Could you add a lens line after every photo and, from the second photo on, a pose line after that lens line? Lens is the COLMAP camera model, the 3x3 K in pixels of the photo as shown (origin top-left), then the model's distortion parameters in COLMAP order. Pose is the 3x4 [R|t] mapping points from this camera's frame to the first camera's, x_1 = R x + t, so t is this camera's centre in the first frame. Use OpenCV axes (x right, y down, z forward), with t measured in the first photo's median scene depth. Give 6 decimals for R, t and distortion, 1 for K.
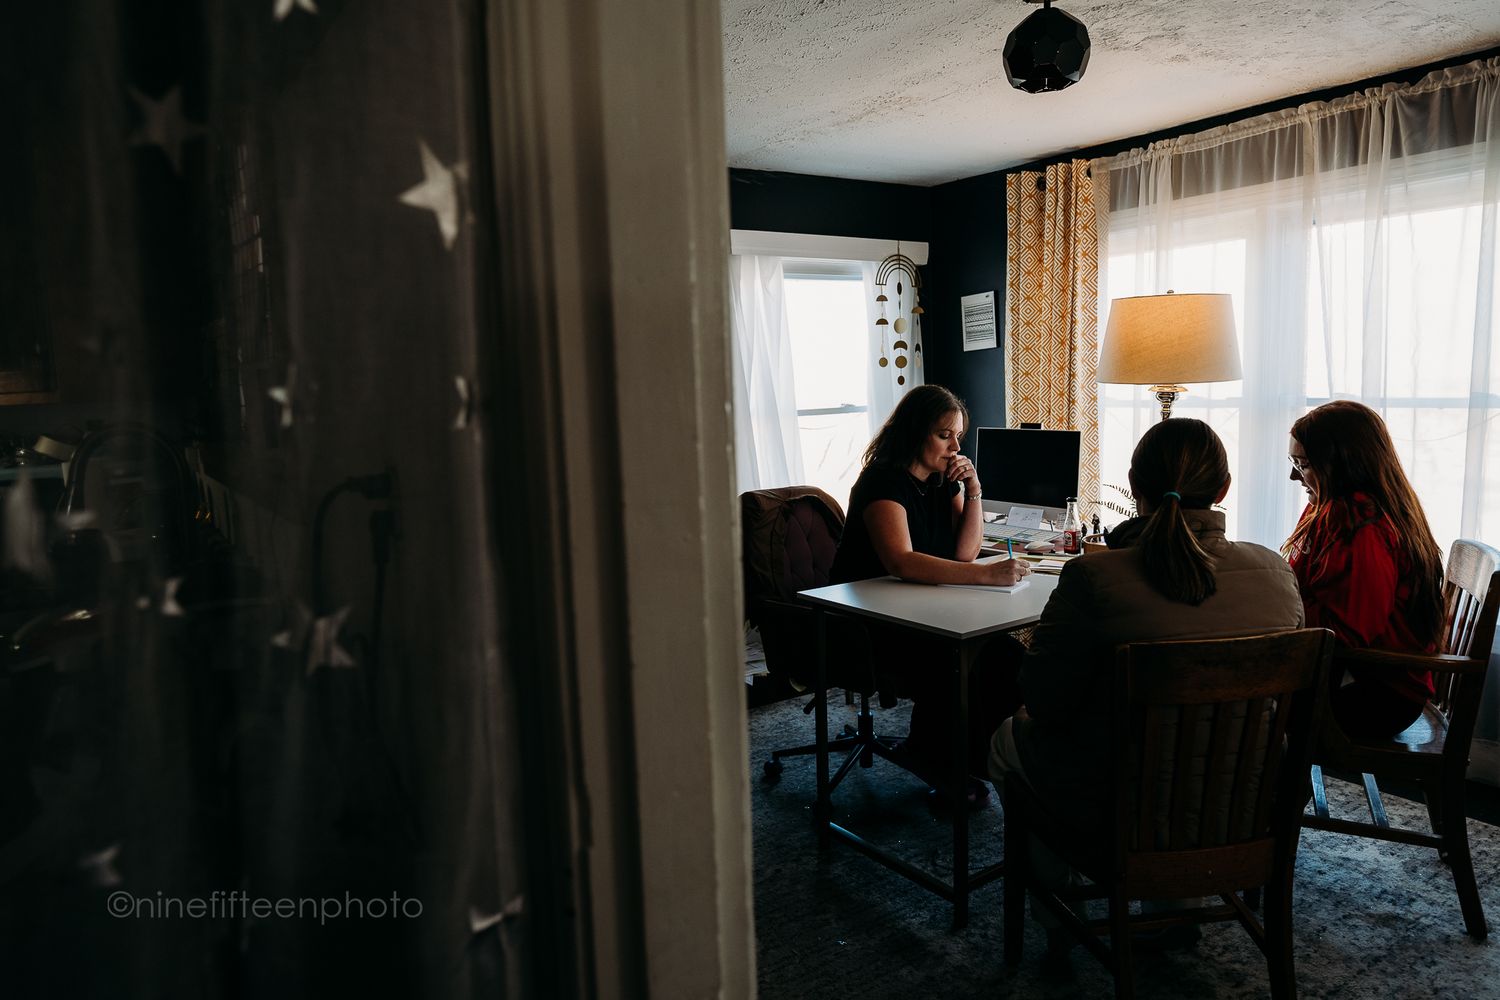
lens RADIAL K [[1040.4, 0, 750.0], [0, 1040.4, 500.0], [0, 0, 1]] dist [-0.003010, -0.001968]
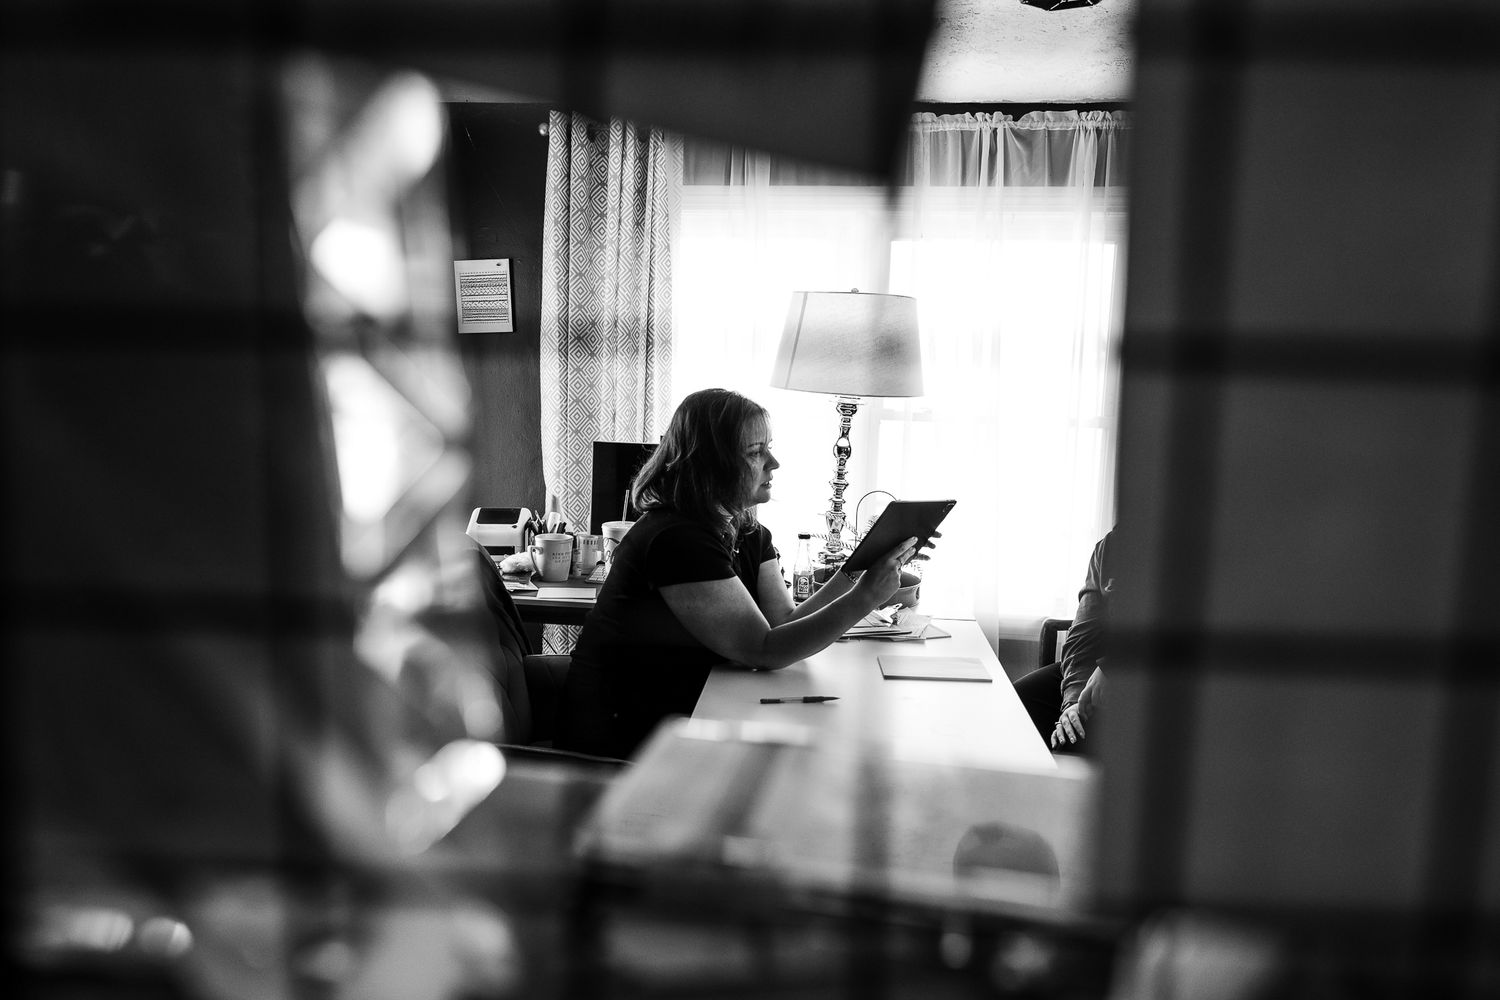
lens RADIAL K [[1040.4, 0, 750.0], [0, 1040.4, 500.0], [0, 0, 1]] dist [-0.003010, -0.001968]
pose [[0.686954, -0.017817, 0.726482, -0.293761], [0.019169, 0.999796, 0.006393, -0.030671], [-0.726448, 0.009534, 0.687156, 0.466539]]
